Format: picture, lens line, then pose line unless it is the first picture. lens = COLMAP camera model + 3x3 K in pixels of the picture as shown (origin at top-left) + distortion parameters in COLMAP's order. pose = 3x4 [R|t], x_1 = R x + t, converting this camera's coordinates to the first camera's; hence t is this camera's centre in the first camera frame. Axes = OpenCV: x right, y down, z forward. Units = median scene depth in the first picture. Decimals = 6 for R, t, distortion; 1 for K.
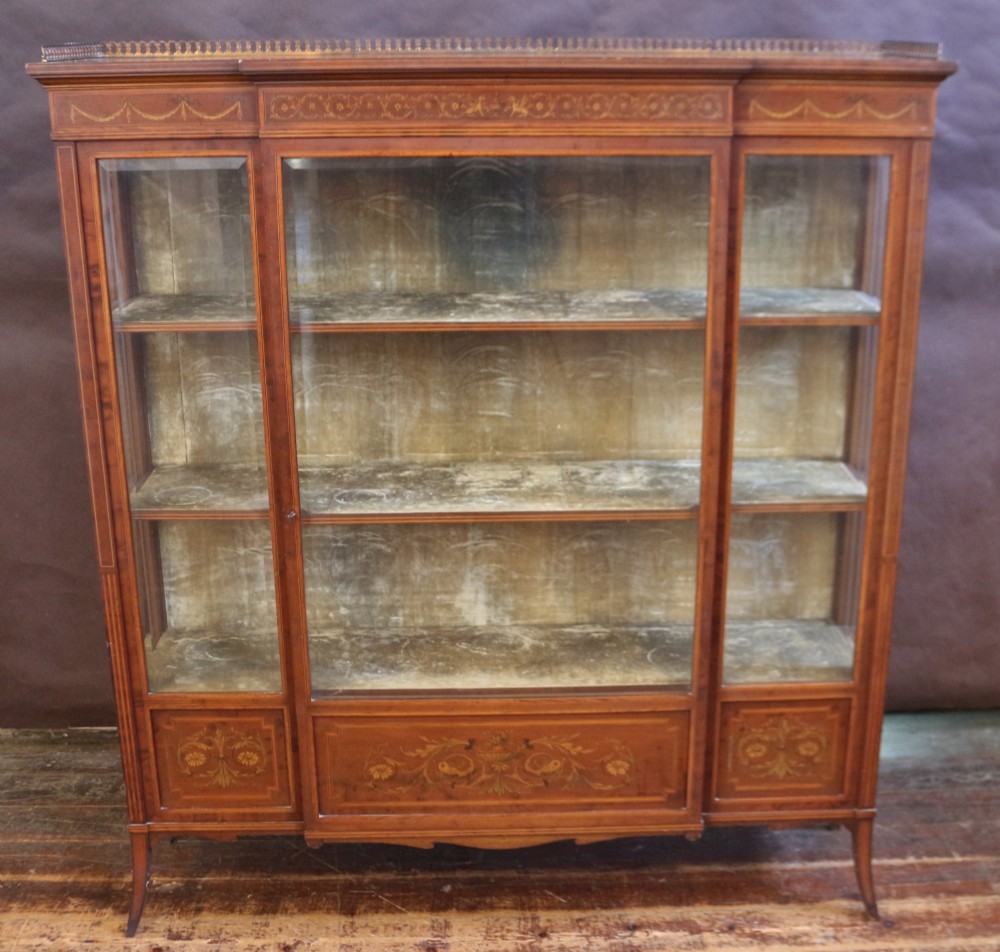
lens RADIAL K [[1385.4, 0, 551.6], [0, 1385.4, 499.9], [0, 0, 1]] dist [-0.121421, 0.000000]
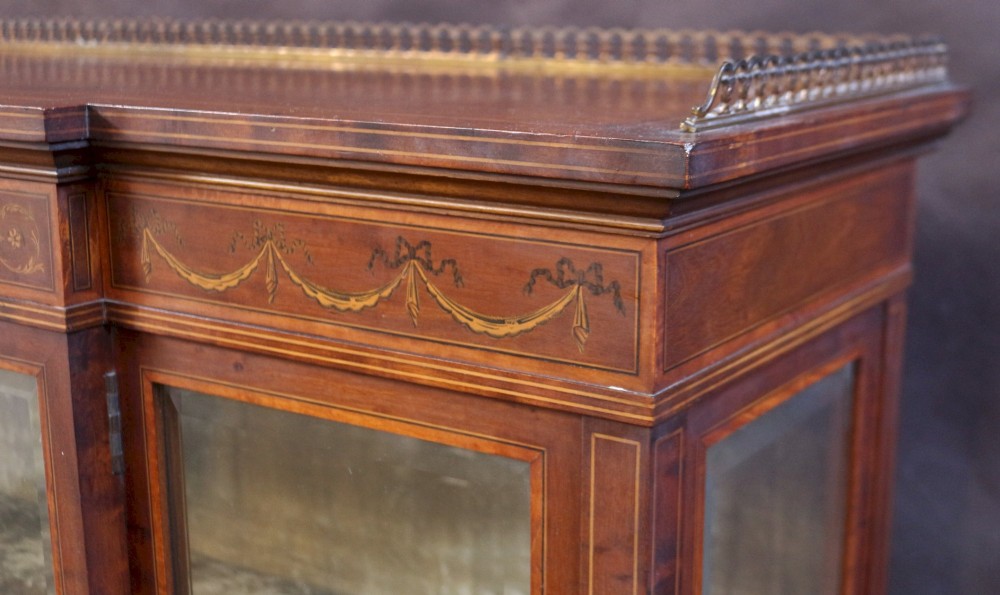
lens RADIAL K [[1423.3, 0, 505.9], [0, 1423.3, 306.0], [0, 0, 1]] dist [-0.032901, 0.000000]
pose [[0.801656, 0.131076, -0.583238, 0.358924], [-0.192277, 0.980356, -0.043959, -0.236741], [0.566019, 0.147384, 0.811111, 0.665026]]
